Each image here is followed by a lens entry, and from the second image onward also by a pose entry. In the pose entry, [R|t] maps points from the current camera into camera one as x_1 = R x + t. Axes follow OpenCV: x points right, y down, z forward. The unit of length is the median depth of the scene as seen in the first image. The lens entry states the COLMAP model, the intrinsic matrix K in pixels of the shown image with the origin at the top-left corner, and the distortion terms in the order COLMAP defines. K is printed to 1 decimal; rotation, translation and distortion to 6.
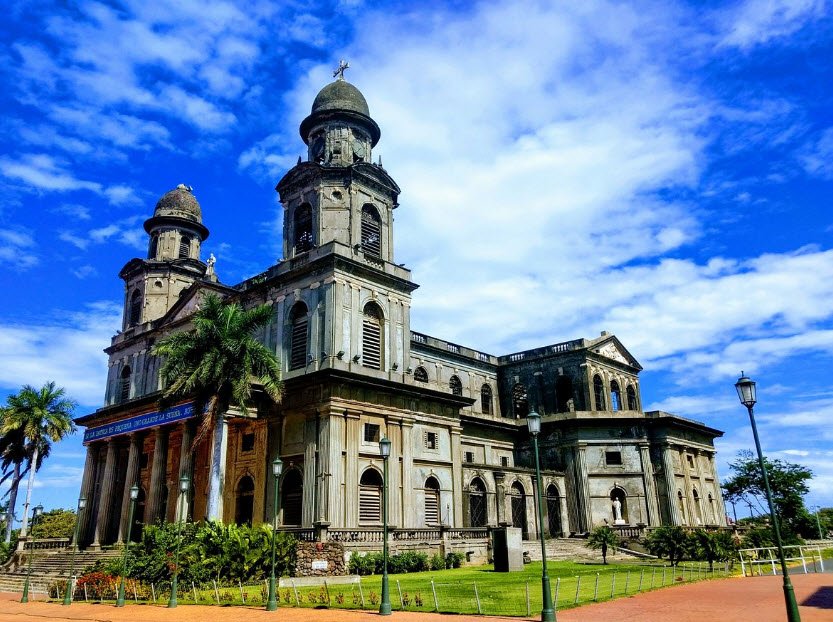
lens RADIAL K [[653.6, 0, 416.5], [0, 653.6, 311.0], [0, 0, 1]] dist [0.043964, -0.002188]
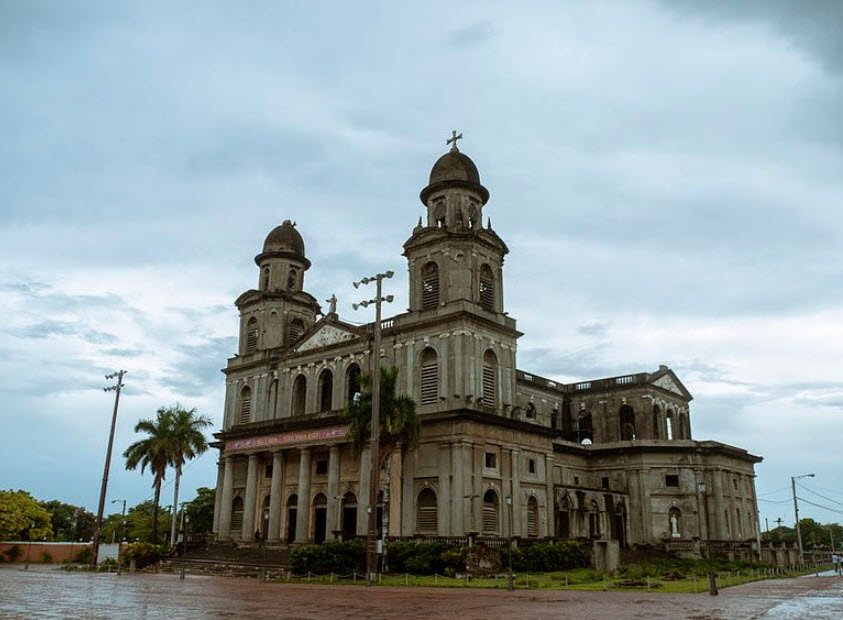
lens RADIAL K [[708.5, 0, 437.5], [0, 708.5, 313.8], [0, 0, 1]] dist [-0.049755, 0.000416]
pose [[0.999218, 0.034454, 0.019378, -0.168584], [-0.034739, 0.999290, 0.014604, -0.083866], [-0.018861, -0.015266, 0.999706, -0.252714]]
